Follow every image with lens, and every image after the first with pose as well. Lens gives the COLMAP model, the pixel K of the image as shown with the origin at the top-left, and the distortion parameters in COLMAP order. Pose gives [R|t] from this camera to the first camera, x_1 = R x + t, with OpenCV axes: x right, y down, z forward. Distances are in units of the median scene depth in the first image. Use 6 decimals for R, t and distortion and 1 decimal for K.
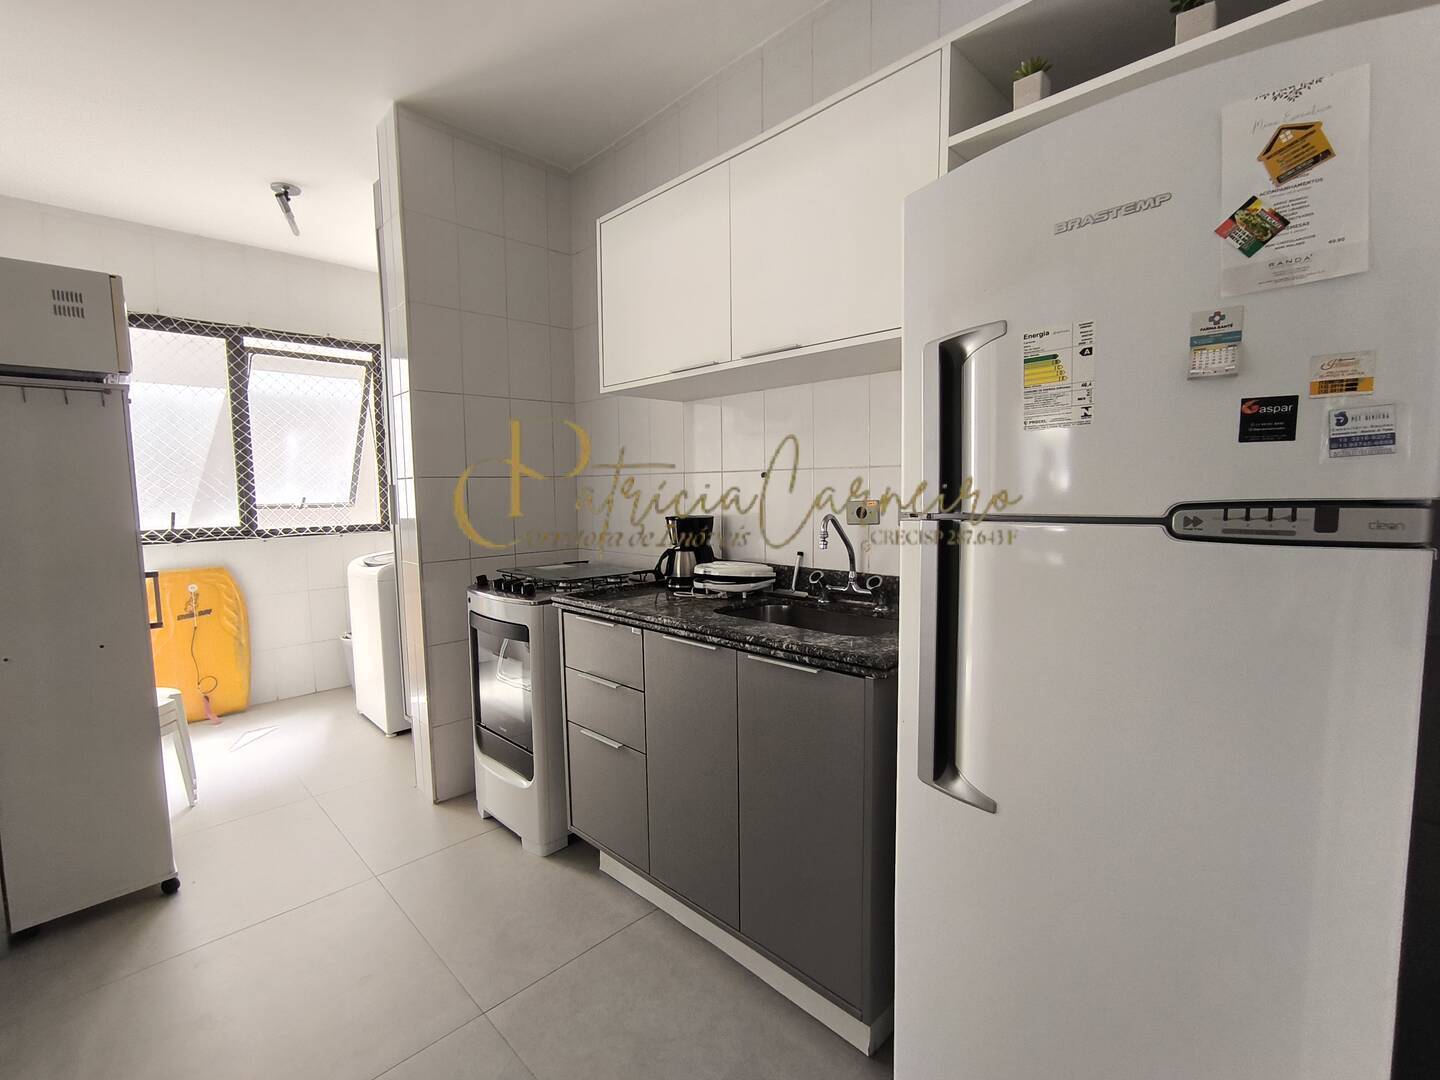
lens RADIAL K [[647.5, 0, 721.3], [0, 647.5, 542.1], [0, 0, 1]] dist [0.000323, 0.003263]
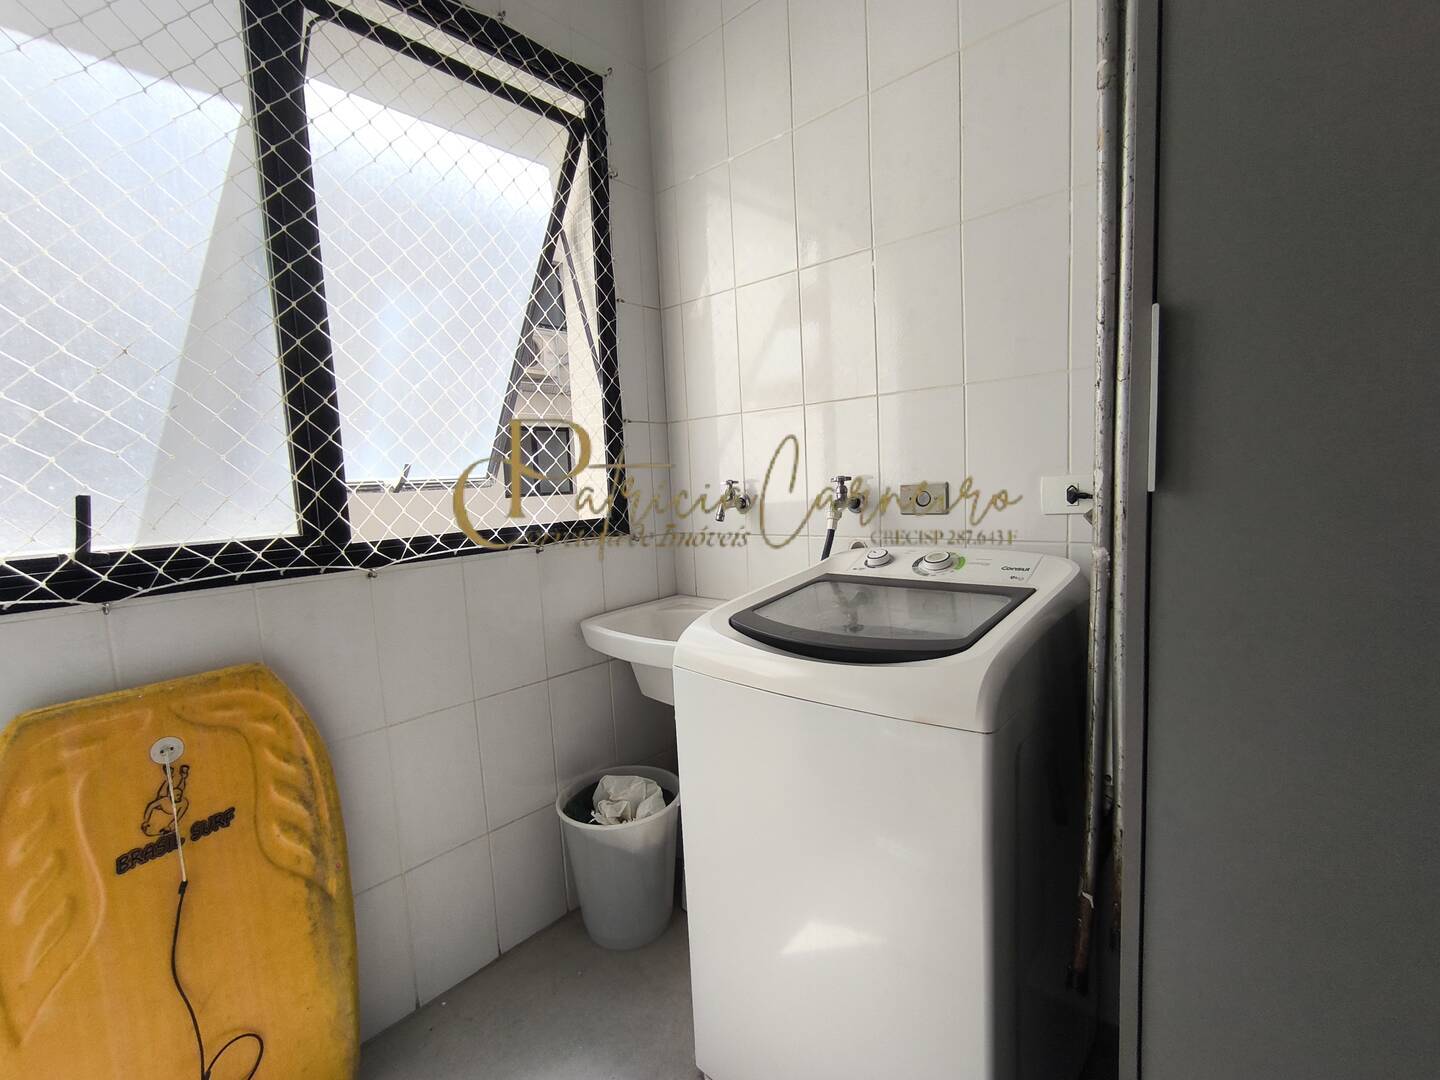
lens RADIAL K [[647.5, 0, 718.1], [0, 647.5, 541.2], [0, 0, 1]] dist [0.000323, 0.003263]
pose [[0.995865, -0.058490, 0.069513, -0.563187], [0.059033, 0.998239, -0.005775, -0.007427], [-0.069053, 0.009854, 0.997564, 0.667059]]
